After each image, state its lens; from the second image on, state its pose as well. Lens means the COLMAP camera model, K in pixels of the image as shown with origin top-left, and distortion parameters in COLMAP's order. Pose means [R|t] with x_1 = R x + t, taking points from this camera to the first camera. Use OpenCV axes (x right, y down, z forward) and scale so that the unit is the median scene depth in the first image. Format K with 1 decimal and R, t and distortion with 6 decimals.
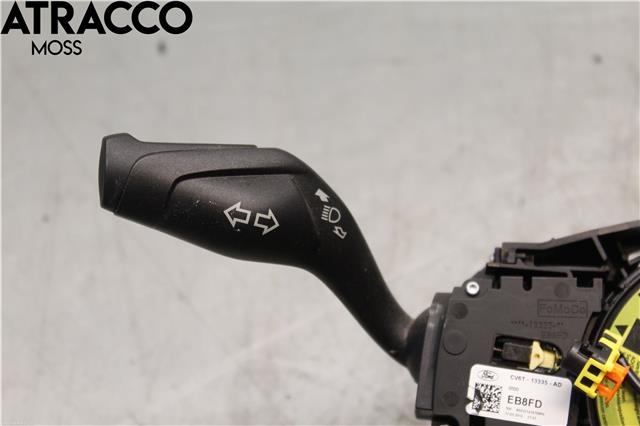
lens RADIAL K [[1796.2, 0, 349.5], [0, 1796.2, 200.5], [0, 0, 1]] dist [0.371313, 0.000000]
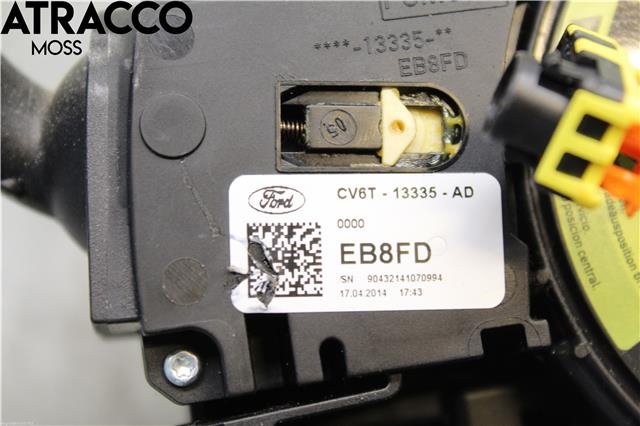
lens RADIAL K [[1796.2, 0, 320.1], [0, 1796.2, 217.5], [0, 0, 1]] dist [0.371313, 0.000000]
pose [[0.974640, -0.161194, 0.155219, 0.028516], [0.147079, 0.984202, 0.098563, 0.066021], [-0.168655, -0.073234, 0.982951, 0.643193]]
